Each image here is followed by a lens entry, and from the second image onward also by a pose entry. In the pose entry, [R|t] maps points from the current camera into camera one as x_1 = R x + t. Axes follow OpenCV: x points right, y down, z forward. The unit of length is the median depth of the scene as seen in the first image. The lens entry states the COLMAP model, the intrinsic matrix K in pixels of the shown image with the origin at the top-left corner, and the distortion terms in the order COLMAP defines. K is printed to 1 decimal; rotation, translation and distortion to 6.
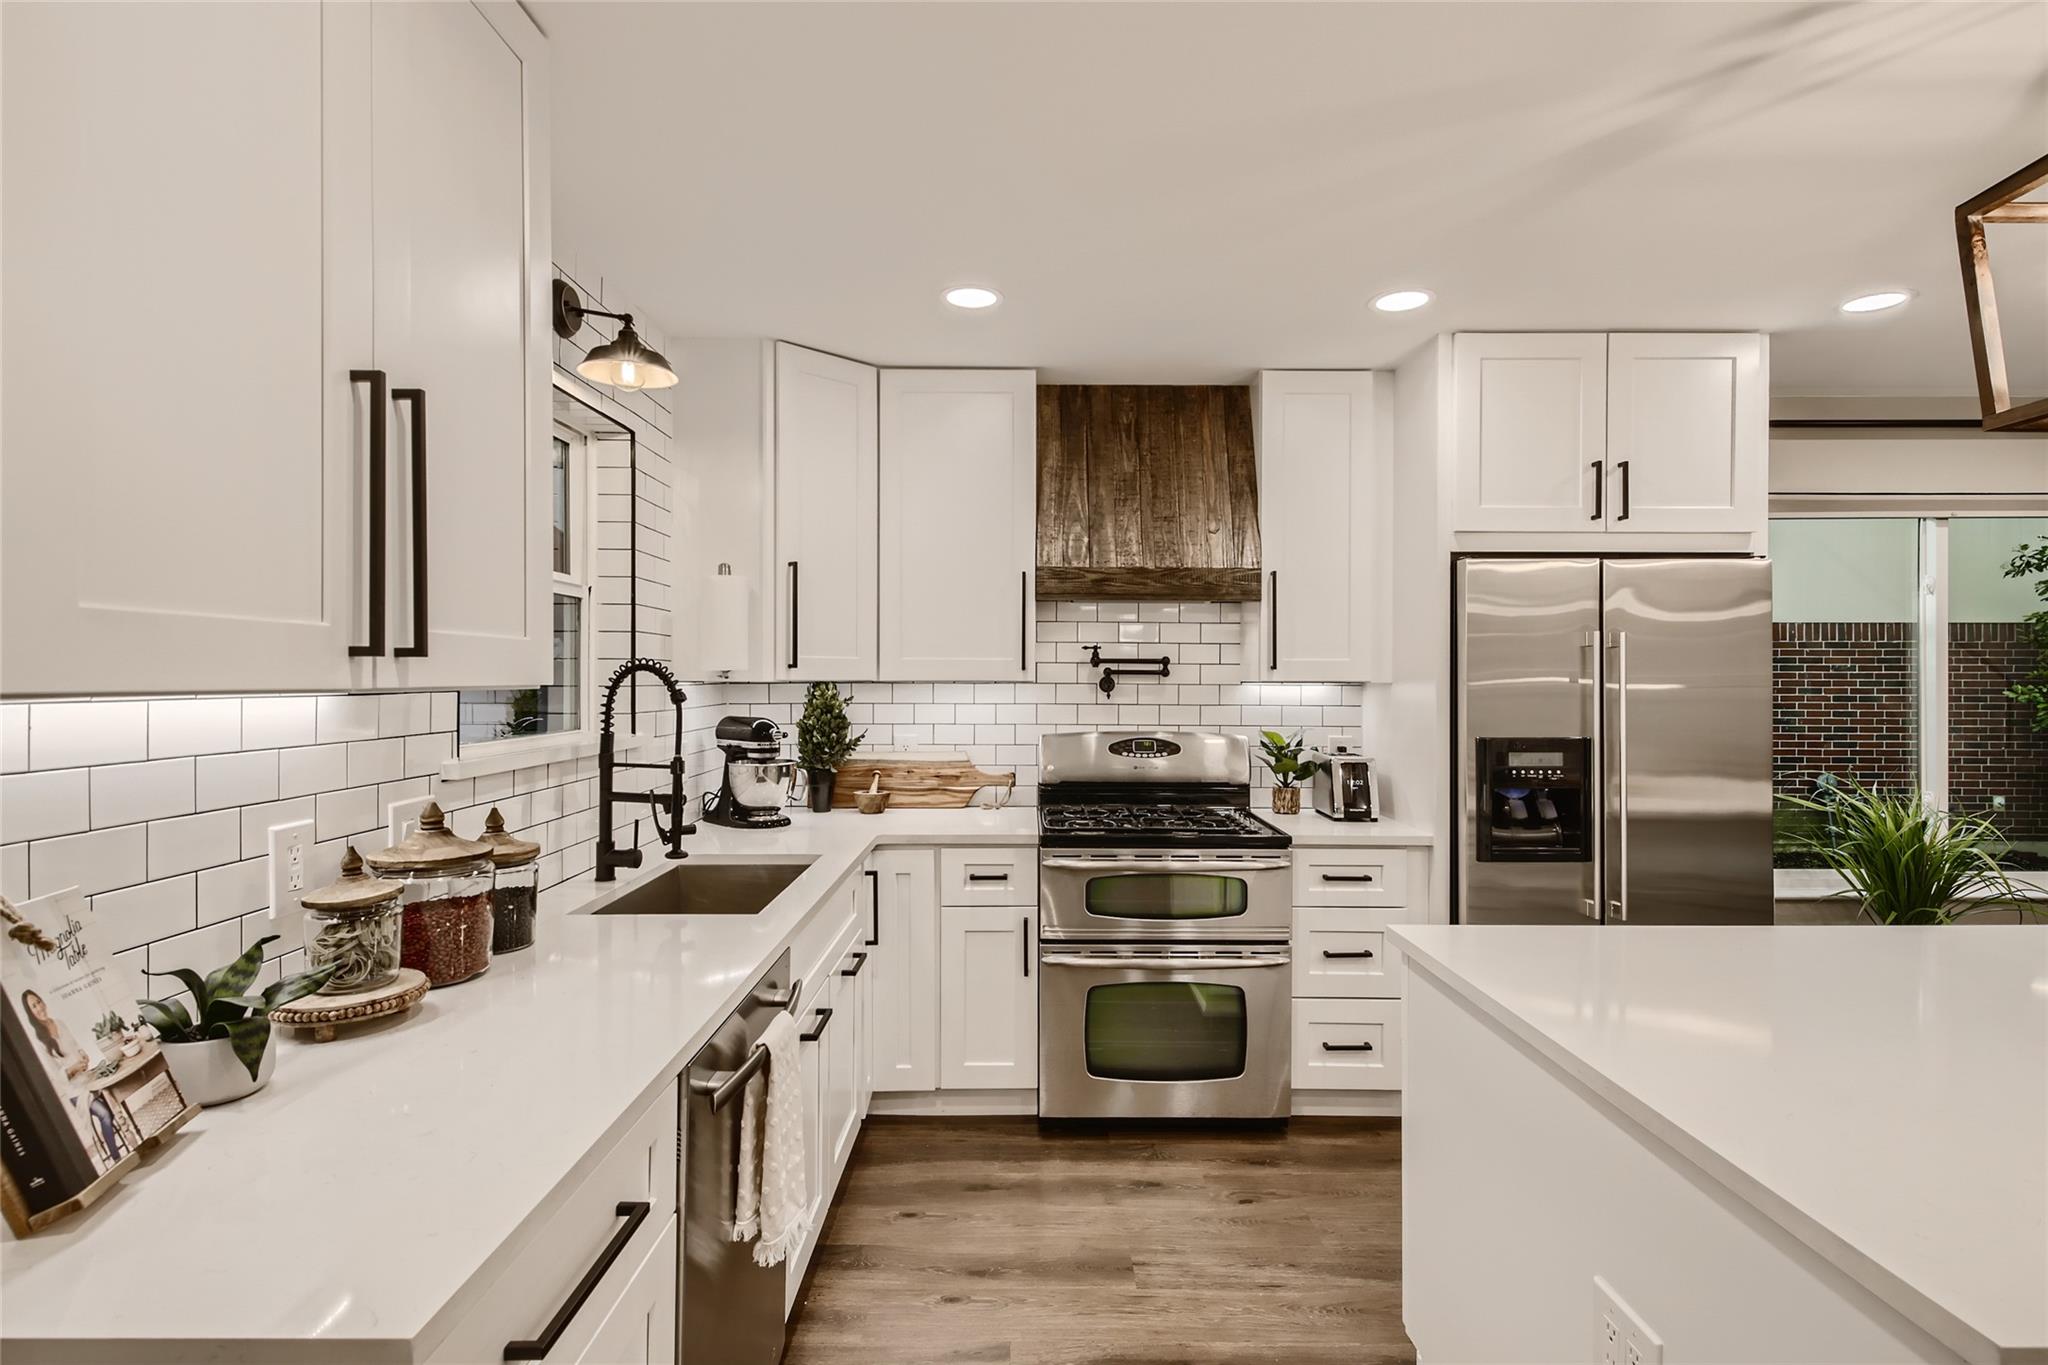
lens RADIAL K [[1031.0, 0, 1031.2], [0, 1031.0, 675.4], [0, 0, 1]] dist [0.020761, -0.007202]
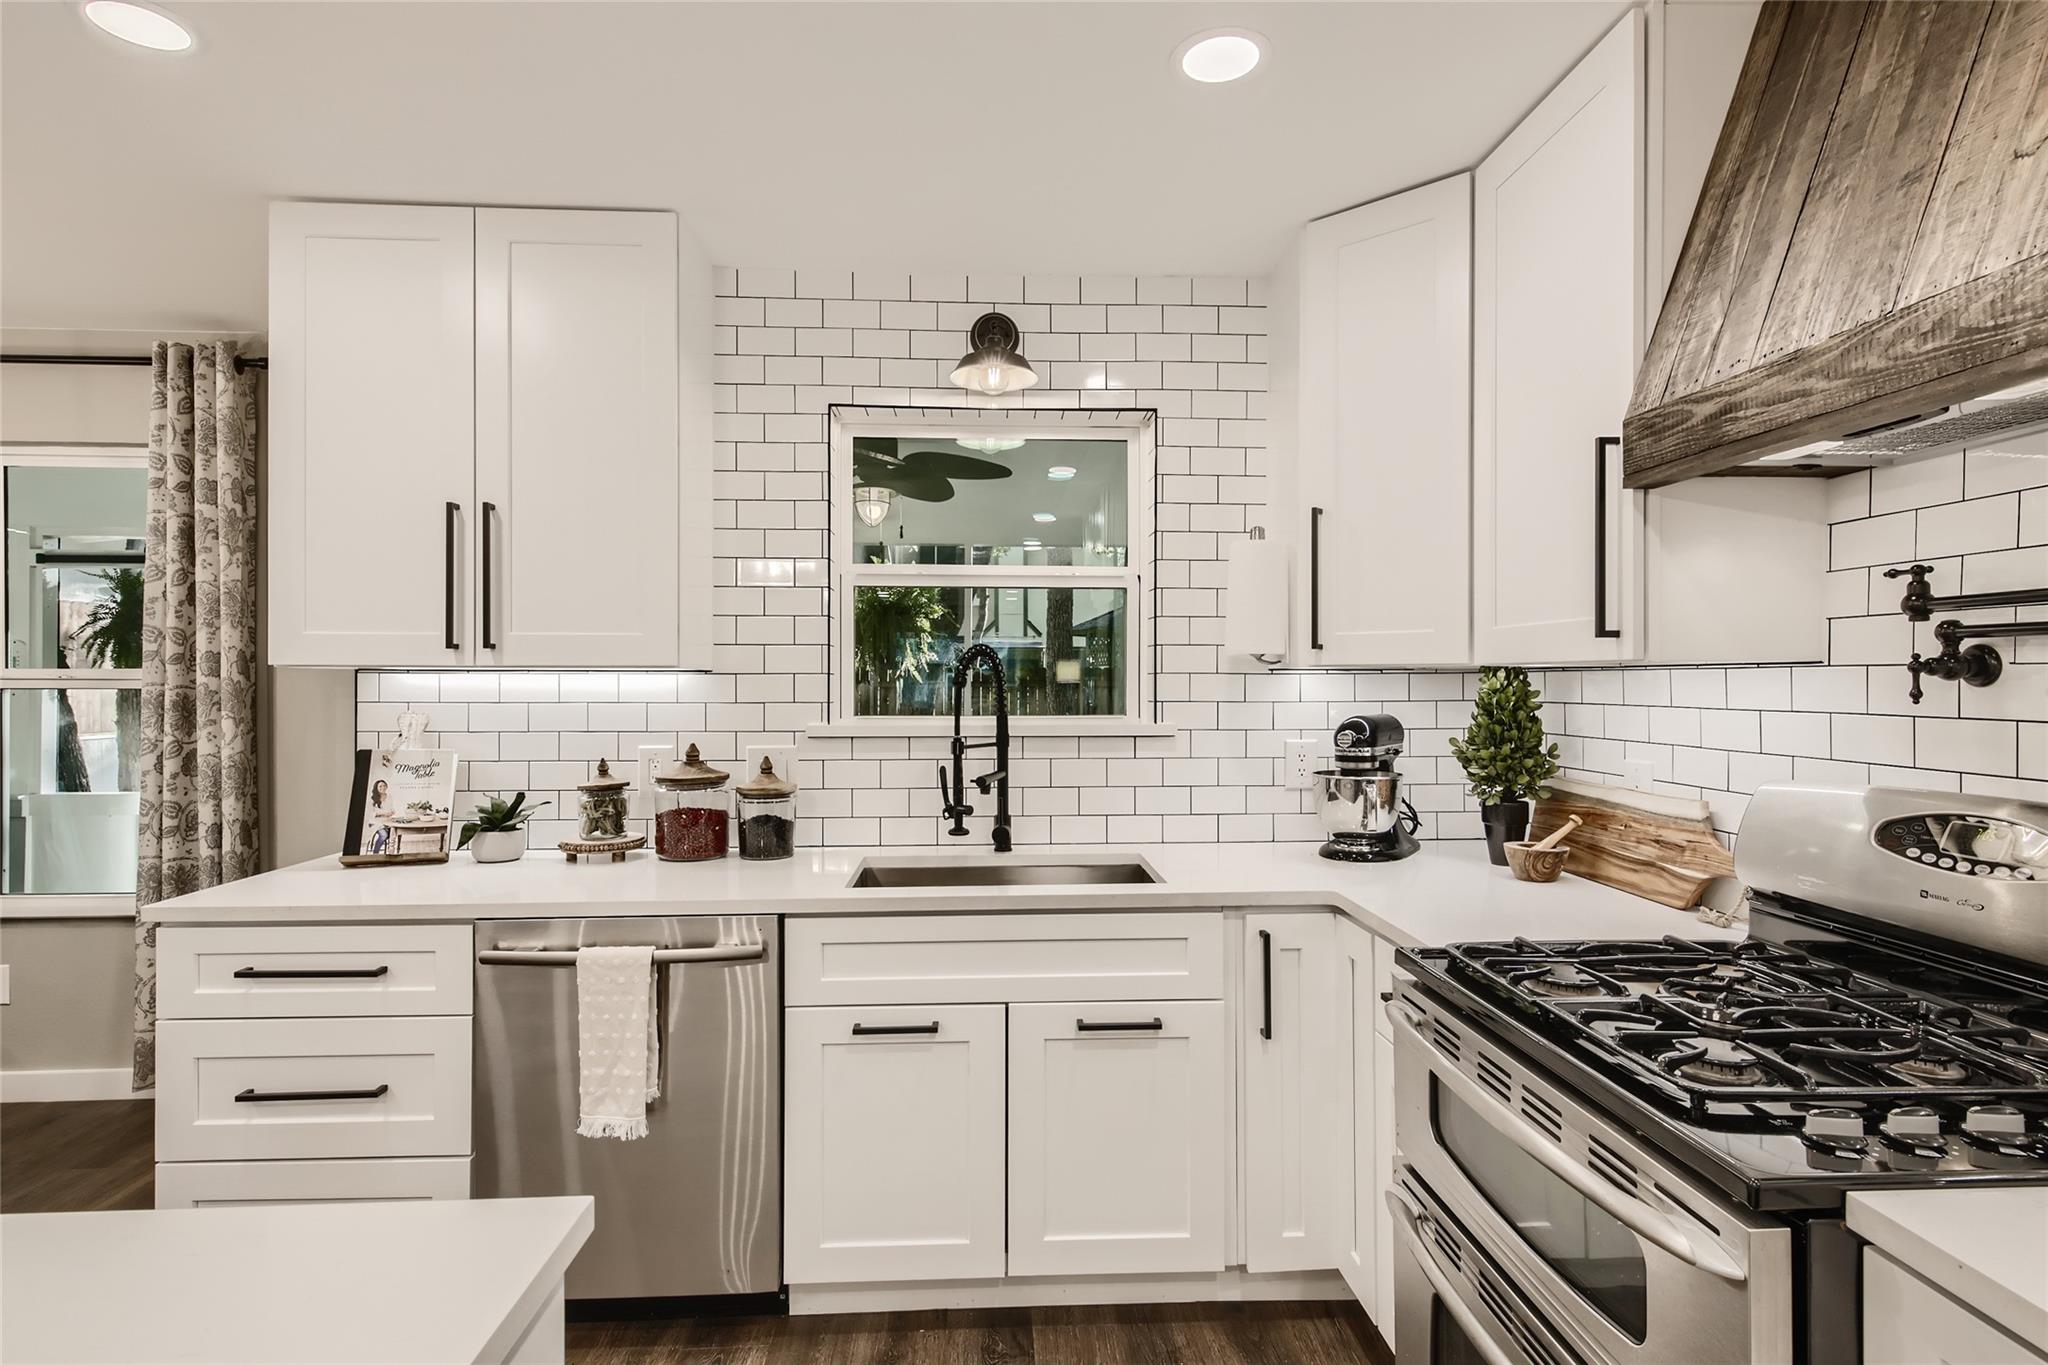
lens RADIAL K [[1031.0, 0, 1034.5], [0, 1031.0, 692.8], [0, 0, 1]] dist [0.020761, -0.007202]
pose [[0.041985, 0.006406, -0.999098, 0.471944], [-0.000854, 0.999979, 0.006376, 0.018149], [0.999118, 0.000586, 0.041990, 0.699994]]
